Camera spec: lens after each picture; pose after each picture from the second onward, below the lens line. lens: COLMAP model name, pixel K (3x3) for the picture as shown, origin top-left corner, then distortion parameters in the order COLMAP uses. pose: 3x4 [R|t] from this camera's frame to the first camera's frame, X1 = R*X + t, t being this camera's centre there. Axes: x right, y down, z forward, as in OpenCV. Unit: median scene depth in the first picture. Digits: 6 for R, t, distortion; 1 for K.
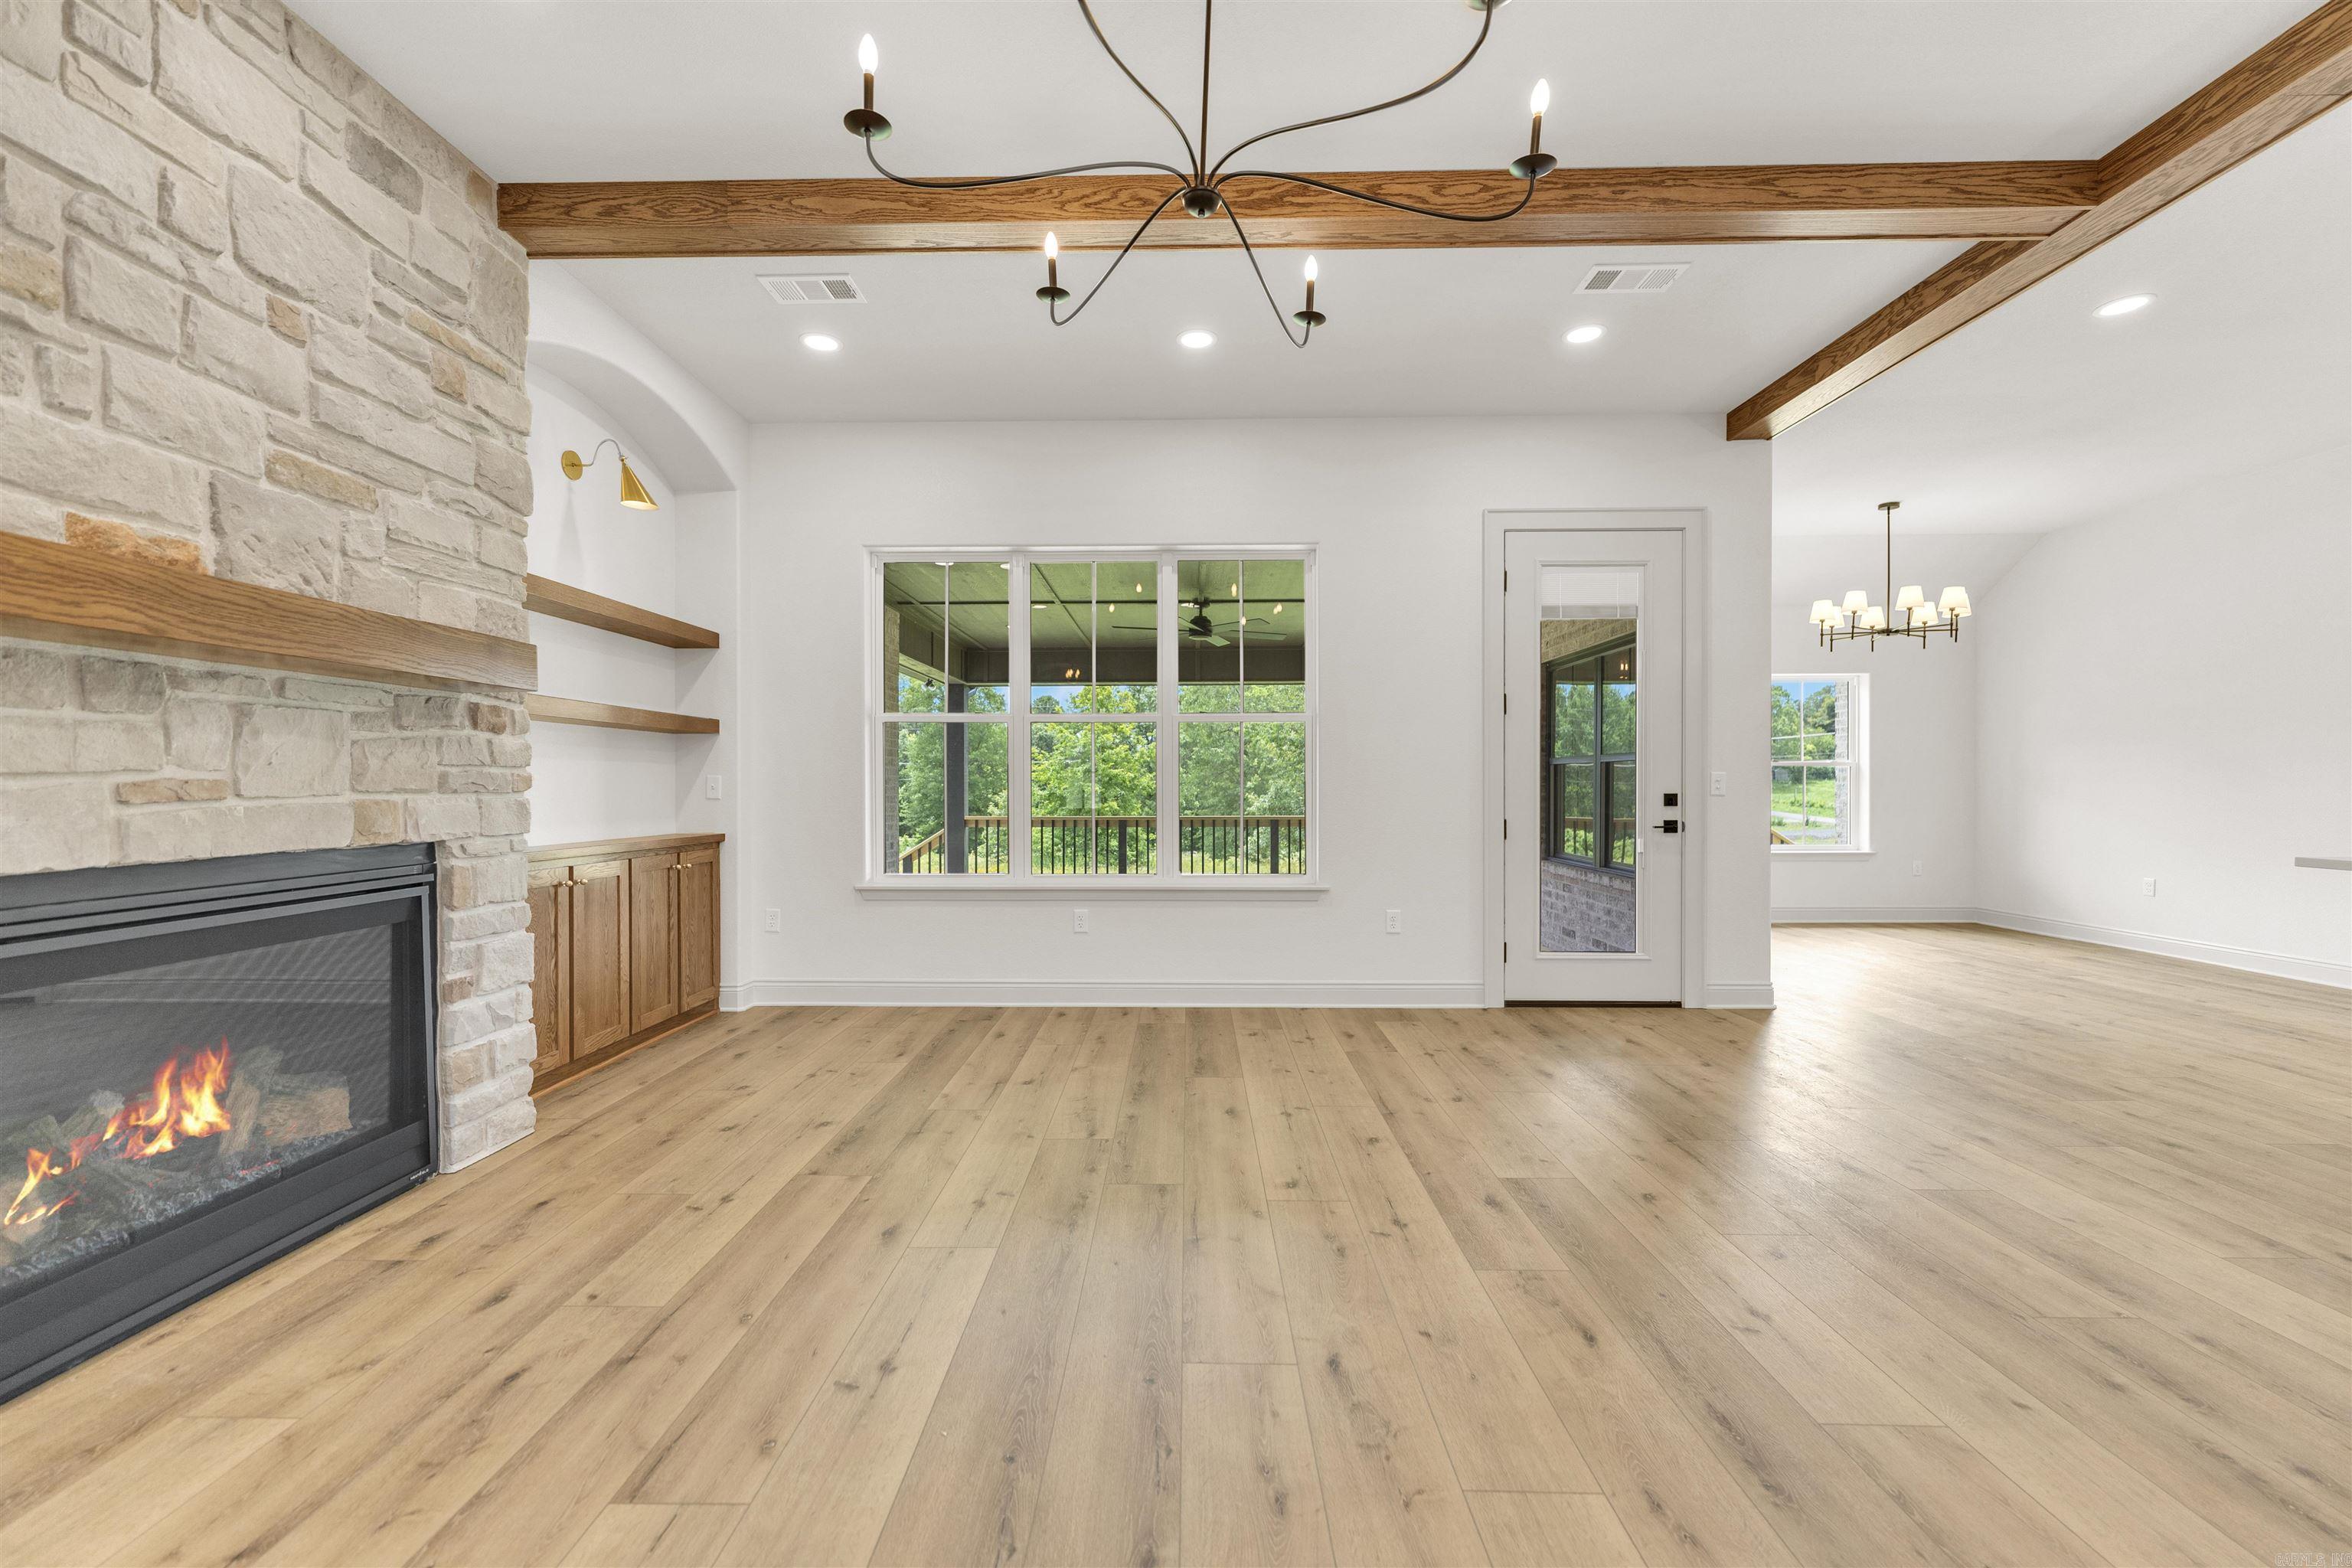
lens RADIAL K [[946.5, 0, 1166.4], [0, 946.5, 784.5], [0, 0, 1]] dist [0.002503, 0.000351]
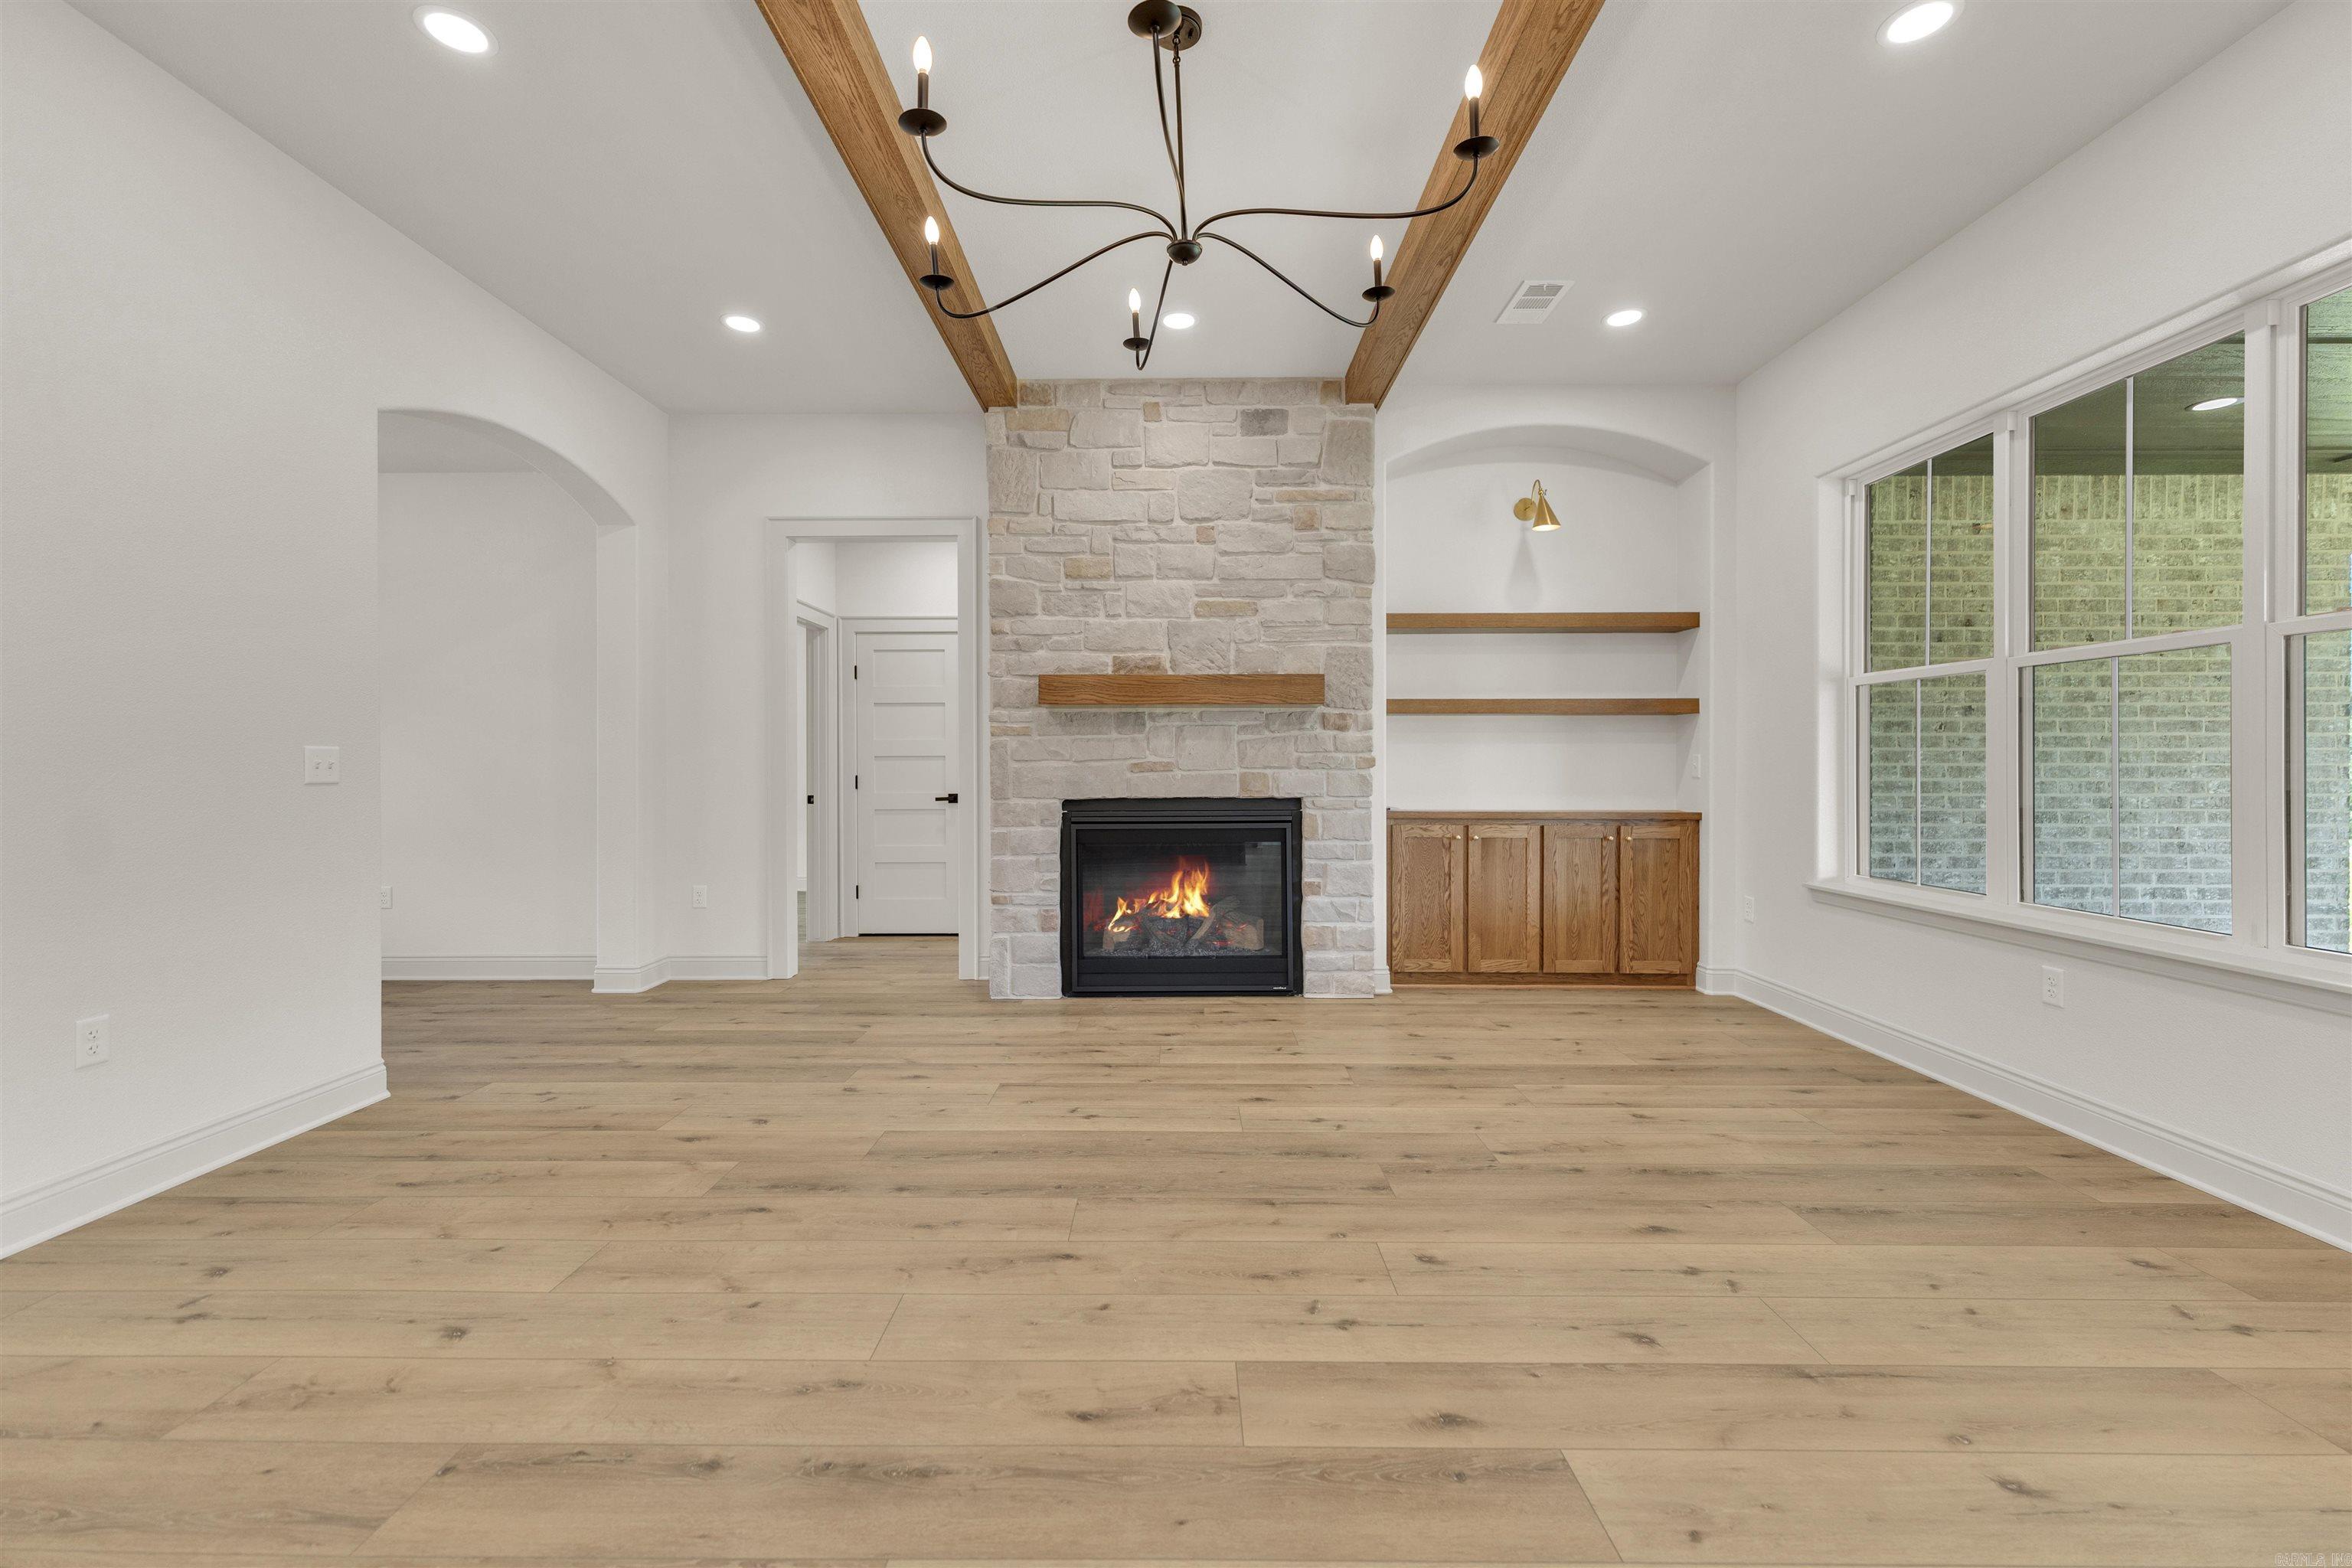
lens RADIAL K [[946.5, 0, 1175.5], [0, 946.5, 766.1], [0, 0, 1]] dist [0.002503, 0.000351]
pose [[0.019215, 0.002708, -0.999812, 0.834645], [0.001013, 0.999996, 0.002728, -0.000584], [0.999815, -0.001065, 0.019212, 0.686767]]
